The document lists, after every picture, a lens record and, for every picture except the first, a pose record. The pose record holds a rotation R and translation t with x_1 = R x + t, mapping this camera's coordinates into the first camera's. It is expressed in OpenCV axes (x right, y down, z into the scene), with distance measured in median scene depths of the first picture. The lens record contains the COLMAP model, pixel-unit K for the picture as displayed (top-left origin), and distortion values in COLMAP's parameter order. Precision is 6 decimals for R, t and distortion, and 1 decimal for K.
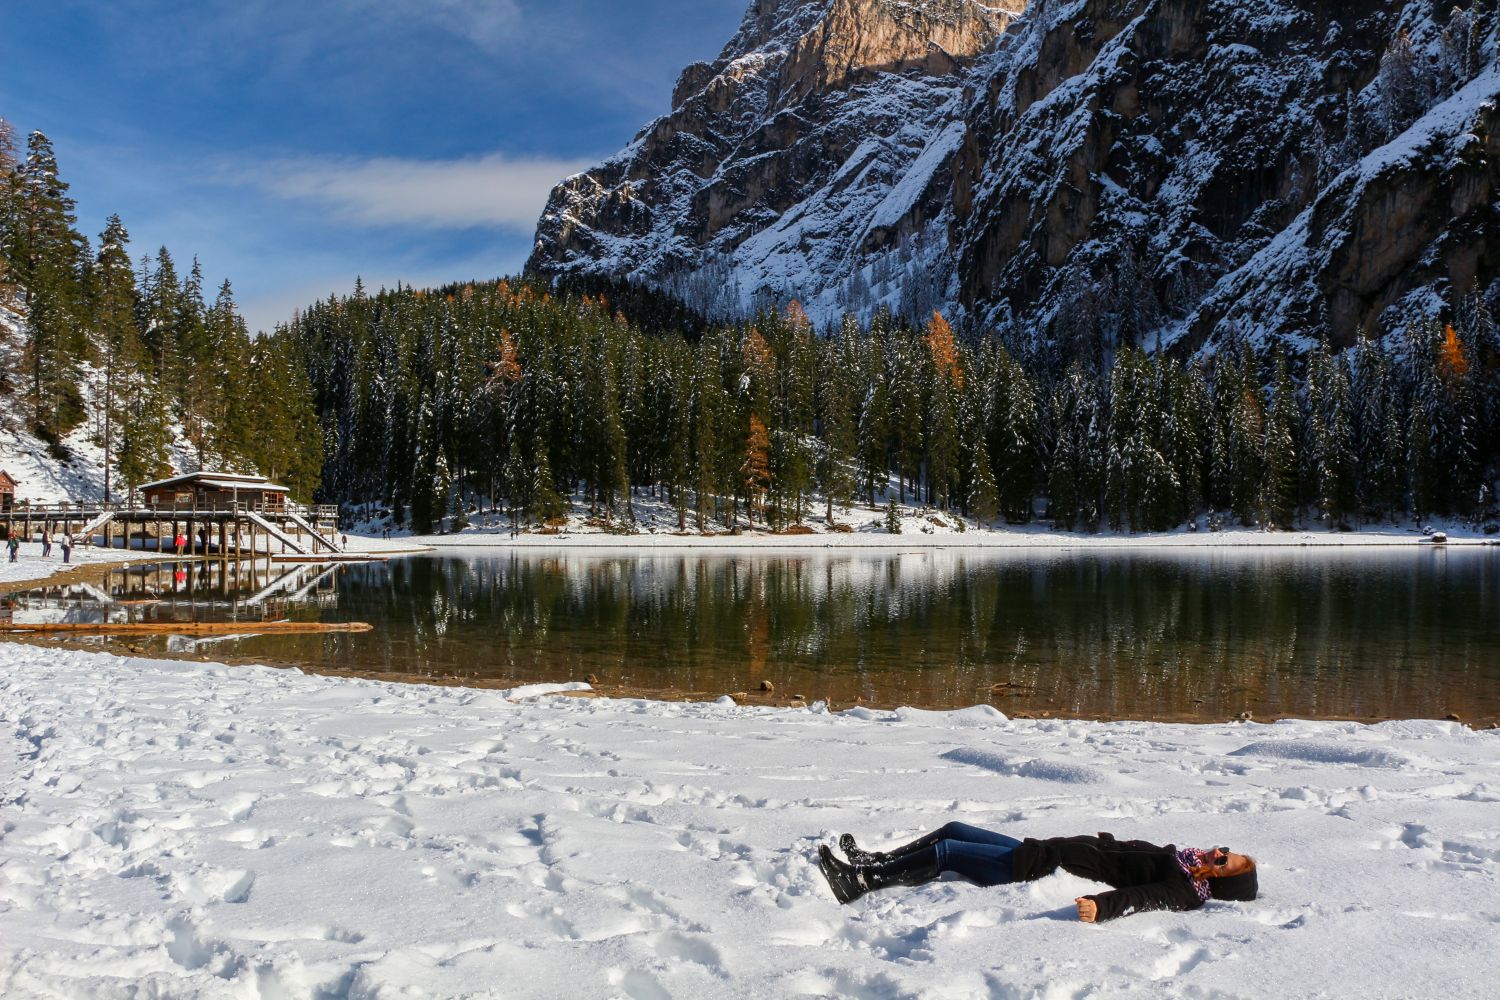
lens RADIAL K [[1210.2, 0, 775.7], [0, 1210.2, 501.4], [0, 0, 1]] dist [-0.191739, 0.145027]
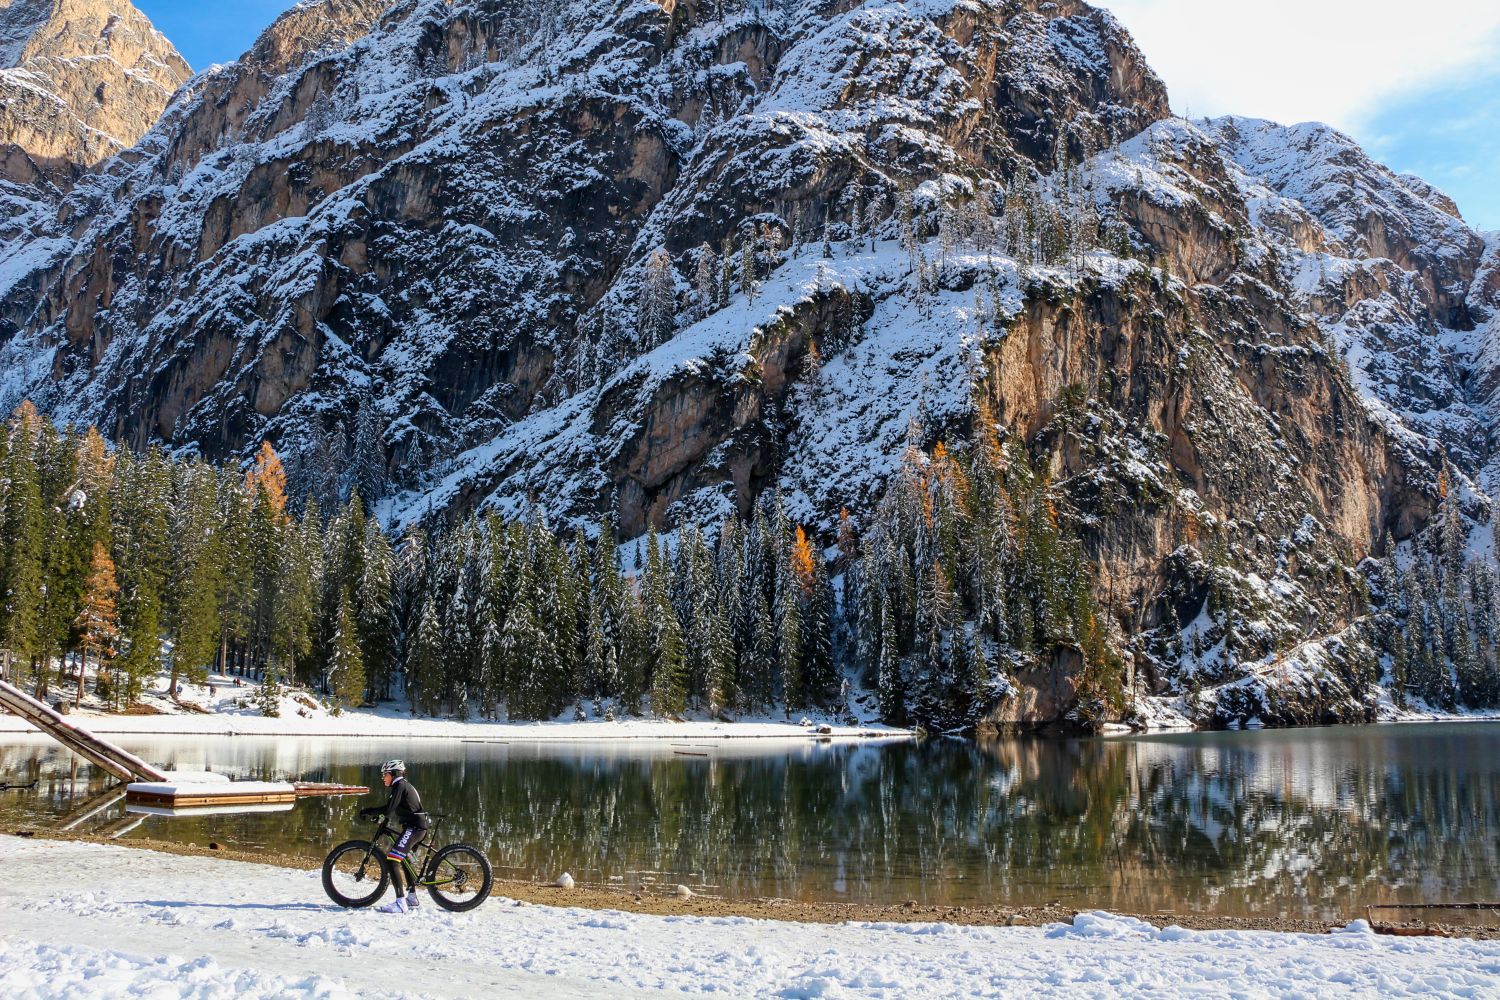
lens RADIAL K [[1210.2, 0, 775.7], [0, 1210.2, 501.4], [0, 0, 1]] dist [-0.191739, 0.145027]
pose [[0.705873, 0.128148, 0.696650, -0.107850], [-0.019928, 0.986703, -0.161310, 0.002345], [-0.708058, 0.099982, 0.699041, 0.121825]]
